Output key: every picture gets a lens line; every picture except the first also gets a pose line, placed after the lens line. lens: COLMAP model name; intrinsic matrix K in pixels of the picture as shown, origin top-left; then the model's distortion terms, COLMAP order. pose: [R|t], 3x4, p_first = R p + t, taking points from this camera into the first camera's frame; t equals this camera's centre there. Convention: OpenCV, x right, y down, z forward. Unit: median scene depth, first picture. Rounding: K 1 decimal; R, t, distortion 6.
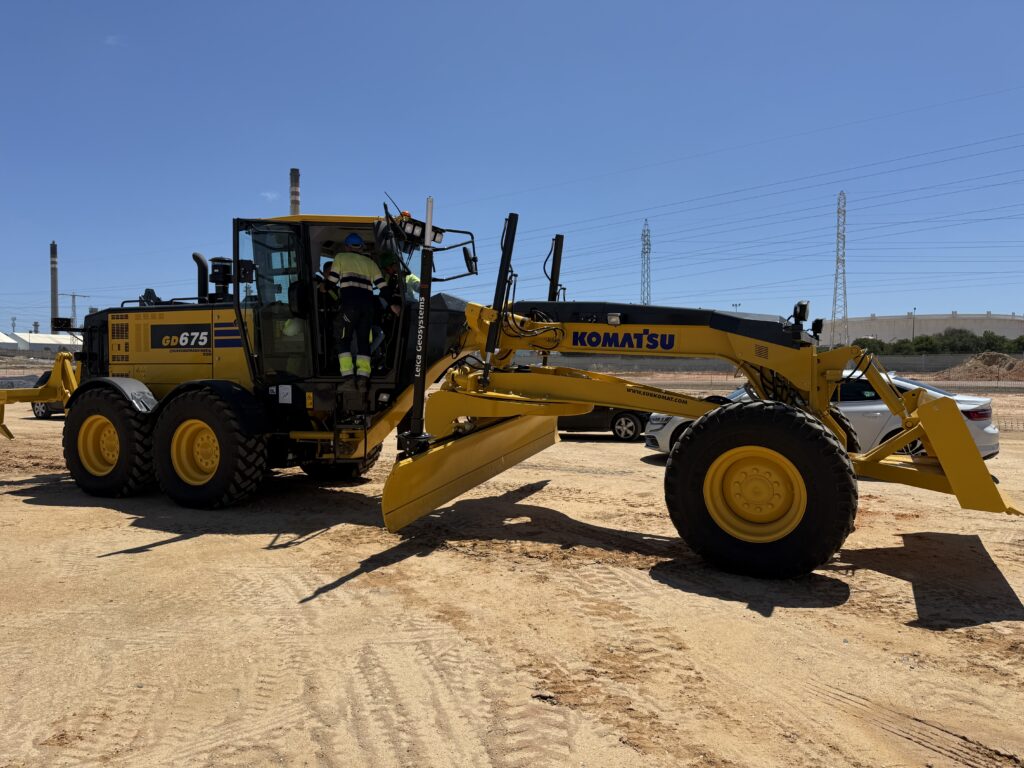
lens RADIAL K [[715.2, 0, 511.3], [0, 715.2, 386.4], [0, 0, 1]] dist [0.000270, 0.000201]
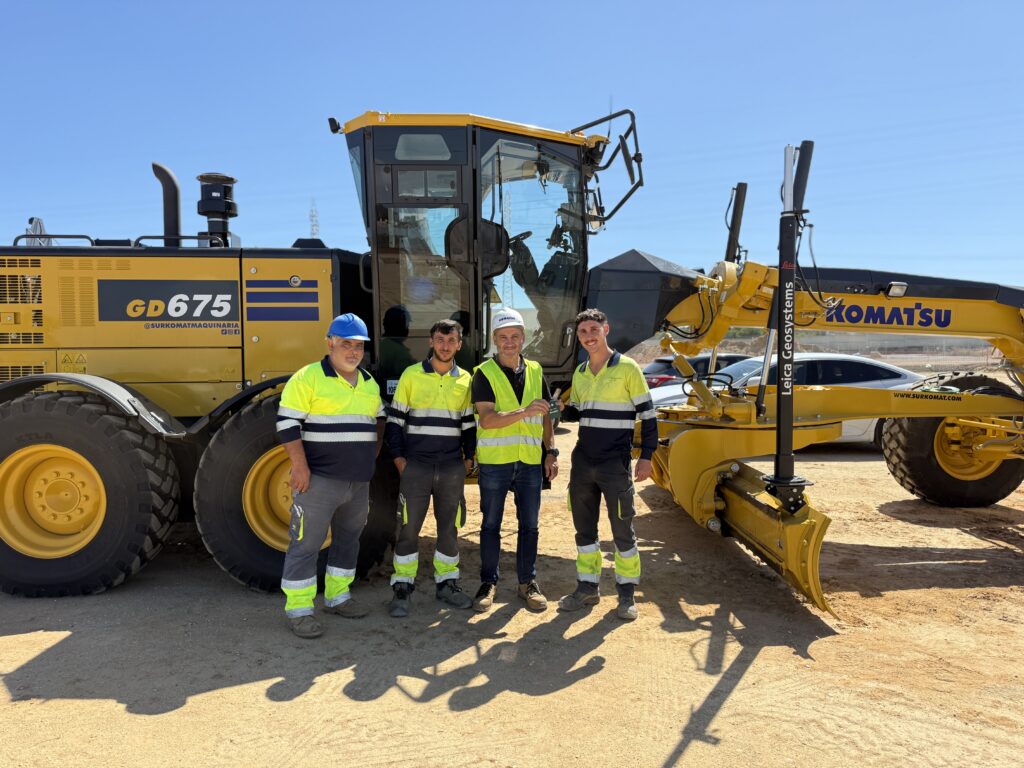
lens RADIAL K [[722.7, 0, 512.0], [0, 722.7, 384.0], [0, 0, 1]] dist [0.003139, 0.000175]
pose [[0.891861, -0.027253, 0.451488, -0.501341], [0.019749, 0.999578, 0.021326, -0.009330], [-0.451879, -0.010104, 0.892022, 0.357735]]
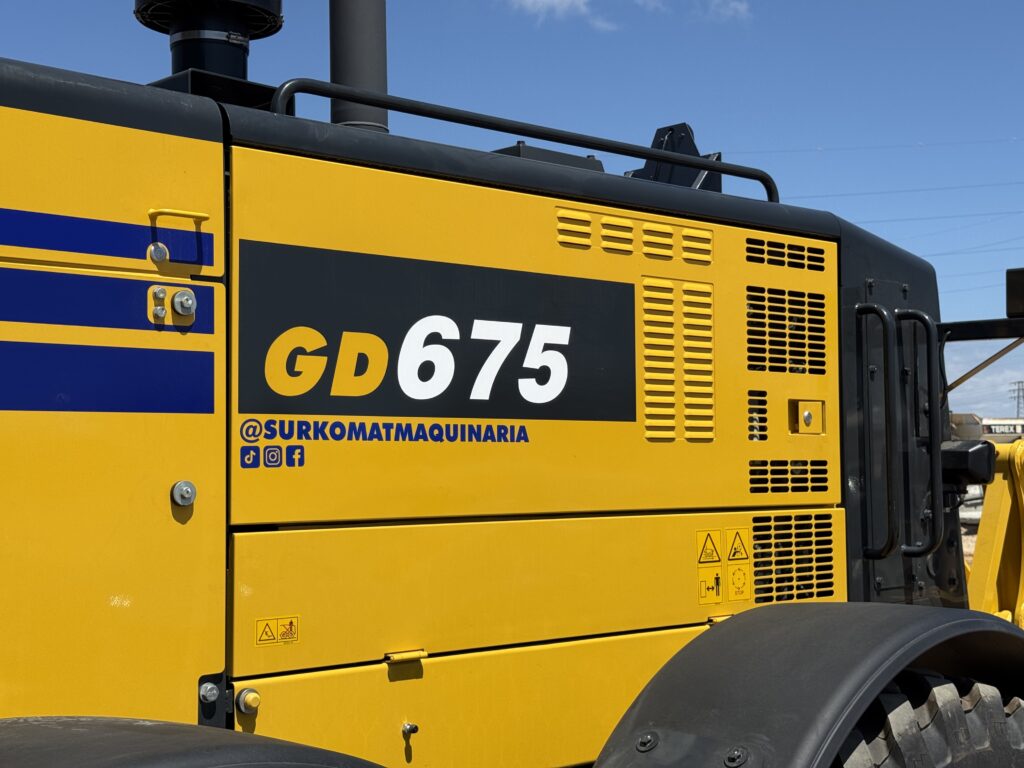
lens RADIAL K [[1480.3, 0, 512.0], [0, 1480.3, 384.0], [0, 0, 1]] dist [0.175940, -0.001326]
pose [[0.462144, 0.048286, 0.885489, -0.758665], [0.041272, 0.996263, -0.075867, -0.036996], [-0.885844, 0.071608, 0.458424, 0.870549]]
